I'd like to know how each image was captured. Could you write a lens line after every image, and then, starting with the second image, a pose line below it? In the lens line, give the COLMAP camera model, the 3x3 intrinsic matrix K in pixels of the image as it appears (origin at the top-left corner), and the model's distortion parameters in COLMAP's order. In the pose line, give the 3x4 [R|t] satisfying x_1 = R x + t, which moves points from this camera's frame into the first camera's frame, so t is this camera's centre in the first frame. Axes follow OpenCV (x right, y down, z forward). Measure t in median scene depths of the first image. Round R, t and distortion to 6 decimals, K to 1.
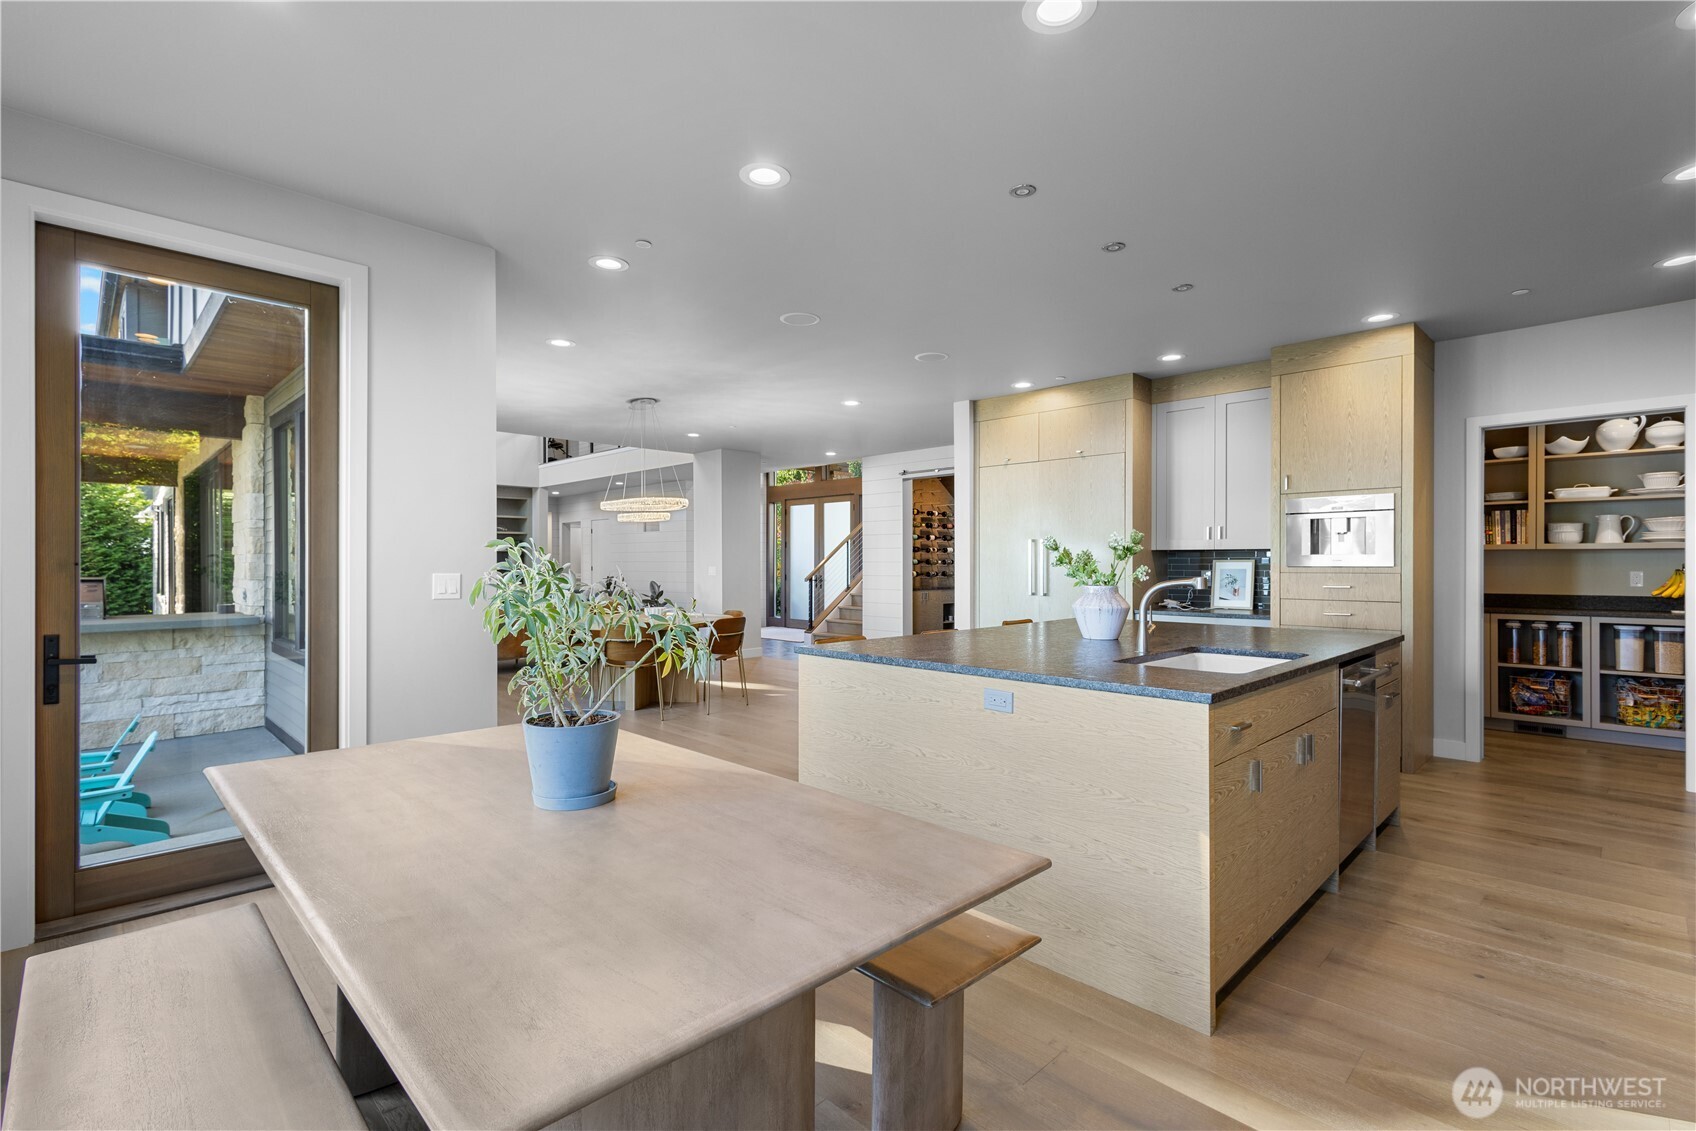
lens RADIAL K [[778.7, 0, 845.0], [0, 778.7, 564.8], [0, 0, 1]] dist [0.010990, -0.000943]
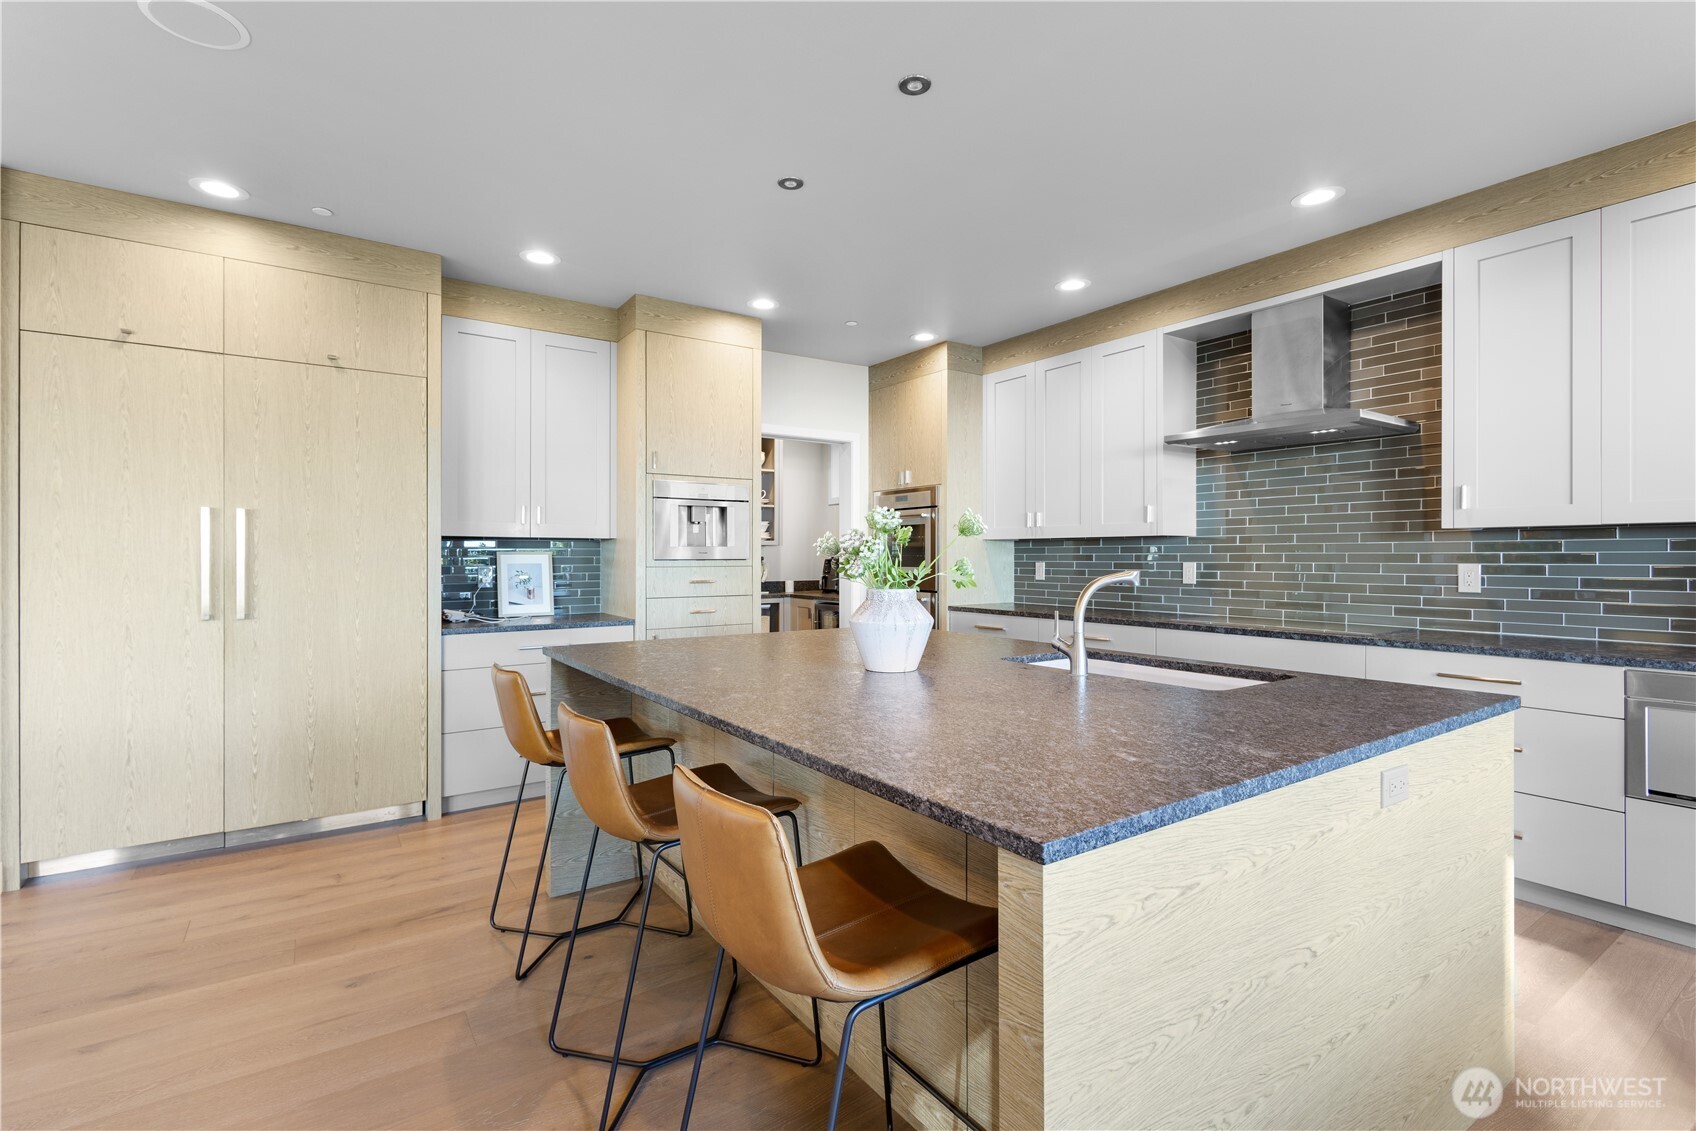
lens RADIAL K [[778.7, 0, 853.0], [0, 778.7, 556.3], [0, 0, 1]] dist [0.010990, -0.000943]
pose [[0.171336, 0.000425, 0.985213, -0.231008], [0.003561, 0.999993, -0.001051, 0.000069], [-0.985206, 0.003688, 0.171333, 0.655702]]
